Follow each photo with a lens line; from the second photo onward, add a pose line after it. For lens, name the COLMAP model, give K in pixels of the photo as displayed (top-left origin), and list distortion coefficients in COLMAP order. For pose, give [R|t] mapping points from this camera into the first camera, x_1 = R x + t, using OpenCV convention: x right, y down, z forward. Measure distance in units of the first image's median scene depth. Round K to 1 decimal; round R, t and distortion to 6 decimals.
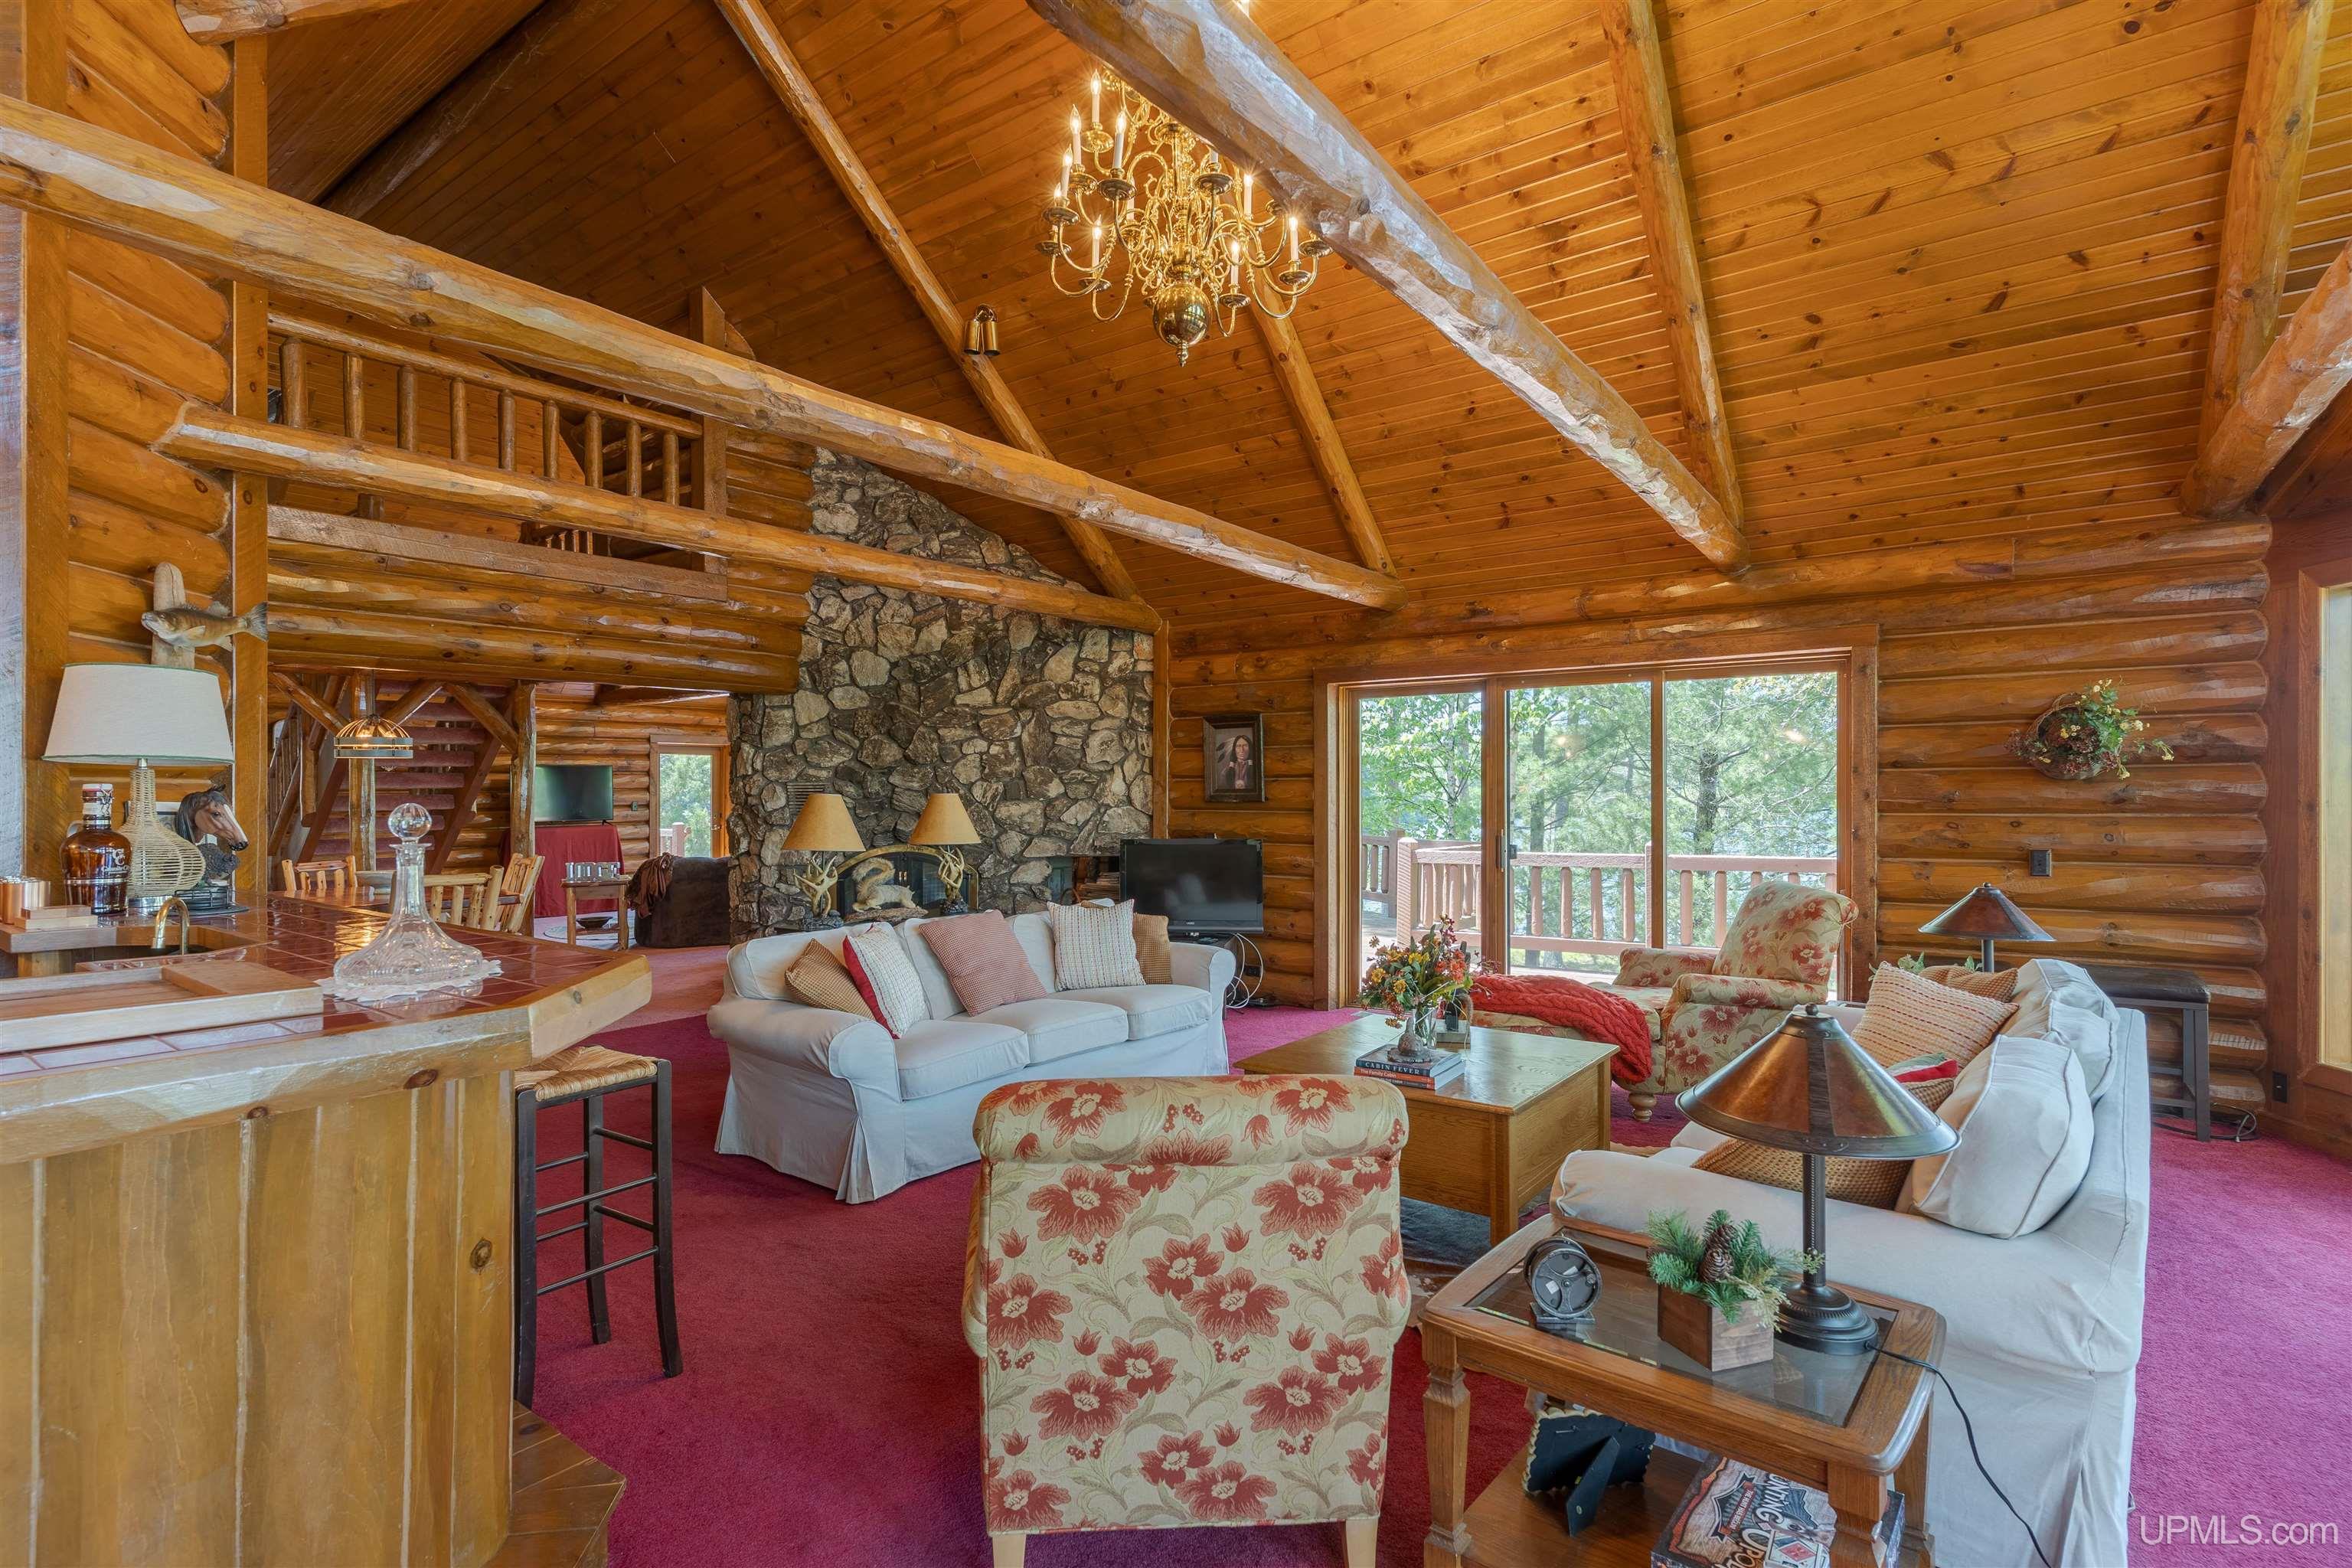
lens RADIAL K [[1125.1, 0, 1172.2], [0, 1125.1, 786.4], [0, 0, 1]] dist [0.000993, -0.000253]
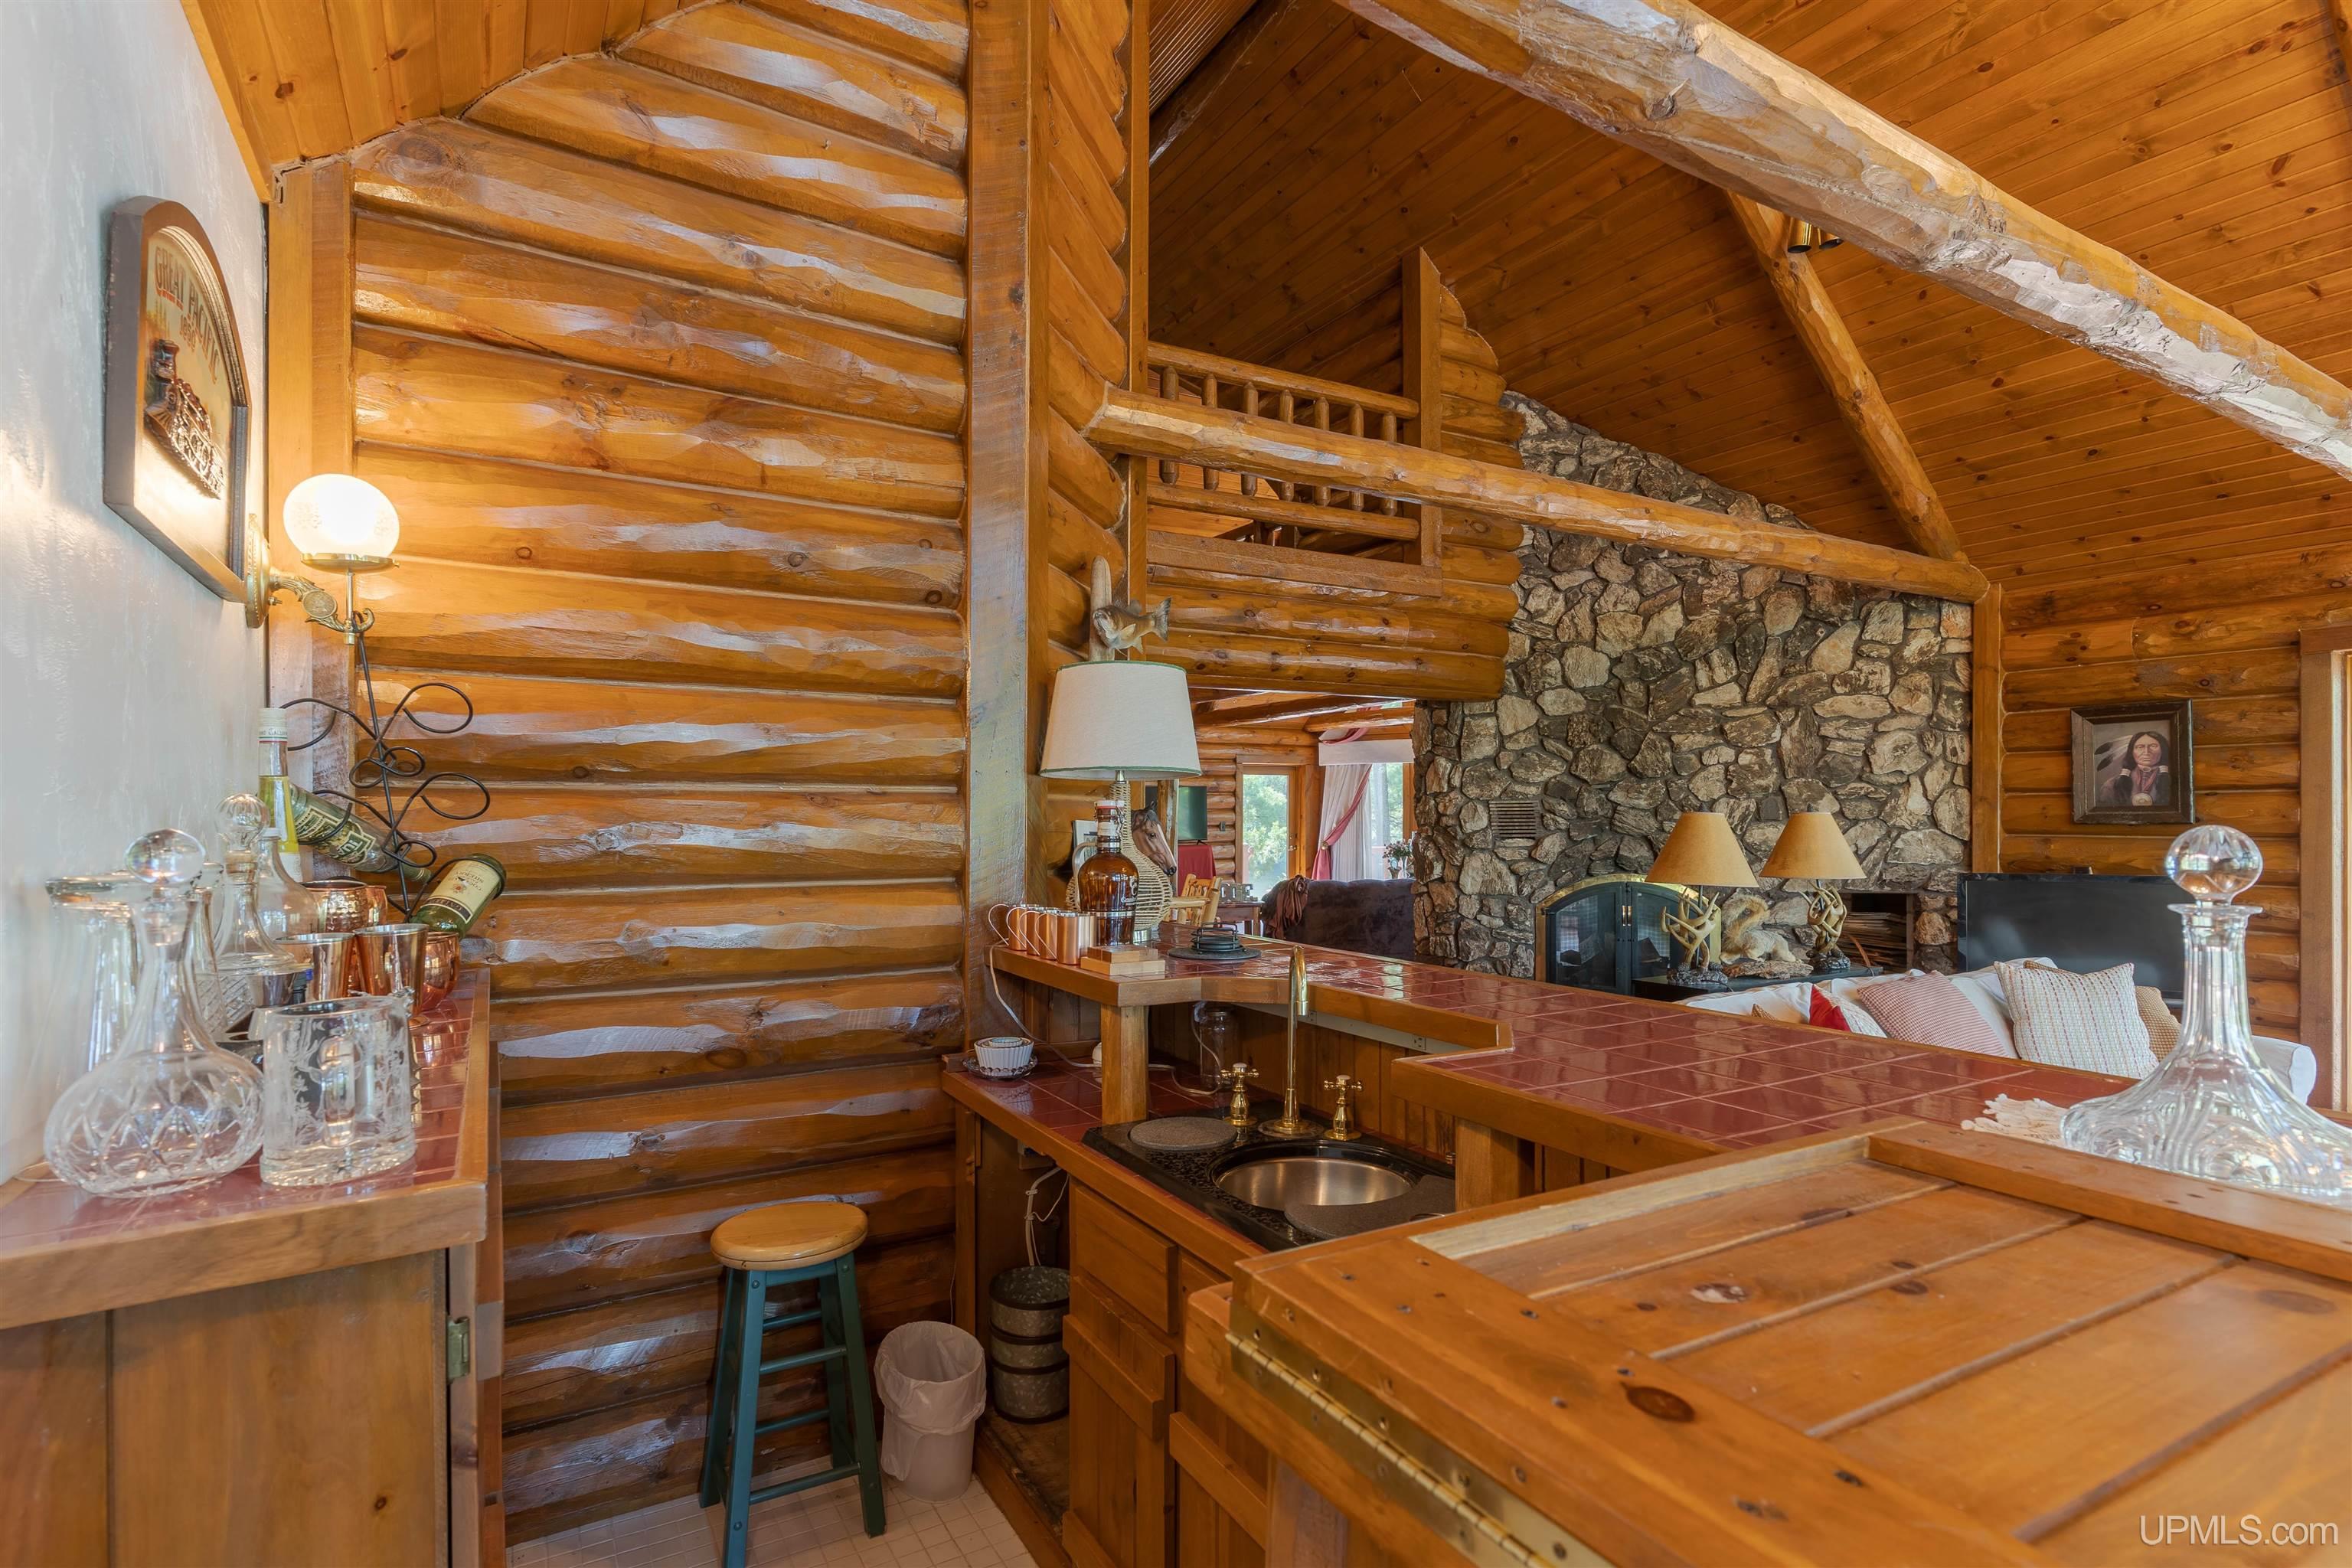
lens RADIAL K [[1128.4, 0, 1167.1], [0, 1128.4, 801.4], [0, 0, 1]] dist [-0.001165, 0.000020]
pose [[0.917923, -0.004850, -0.396729, -0.220236], [0.002878, 0.999980, -0.005565, 0.001402], [0.396748, 0.003967, 0.917919, 0.086154]]
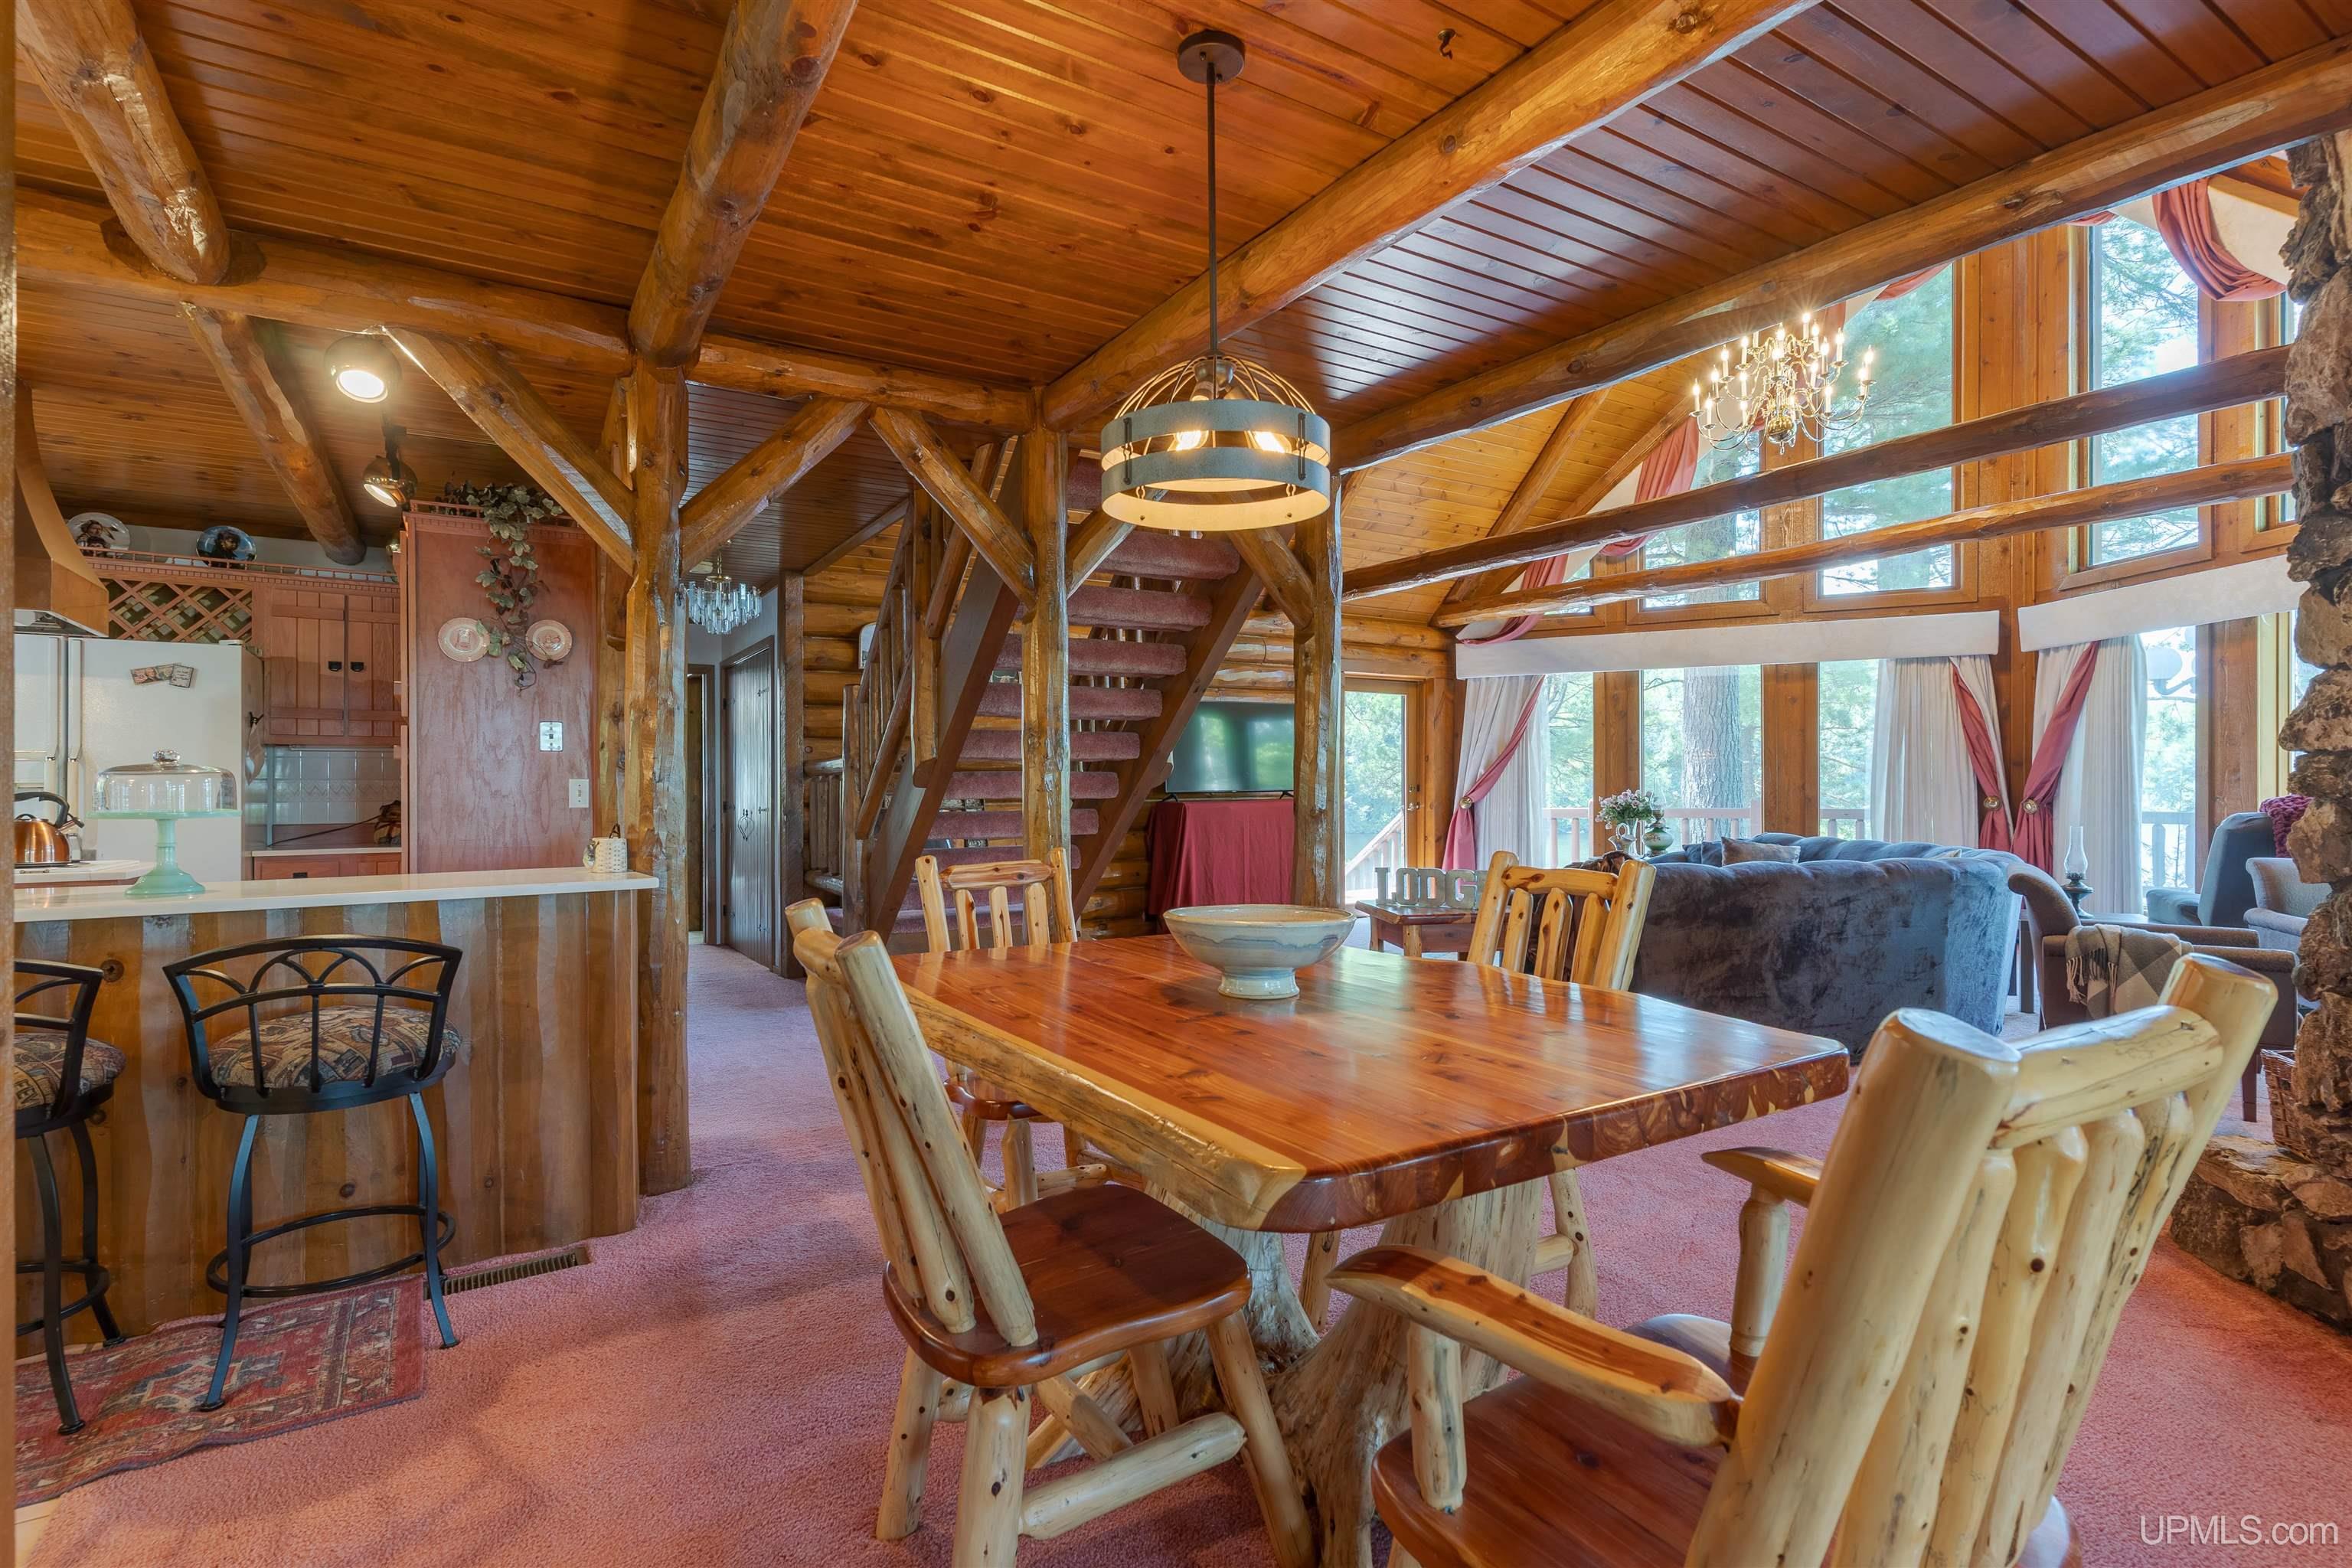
lens RADIAL K [[1119.5, 0, 1169.0], [0, 1119.5, 790.3], [0, 0, 1]] dist [0.001457, -0.000197]
pose [[0.928703, 0.004711, -0.370794, -0.581563], [-0.000796, 0.999942, 0.010711, 0.039697], [0.370823, -0.009652, 0.928653, 0.693897]]
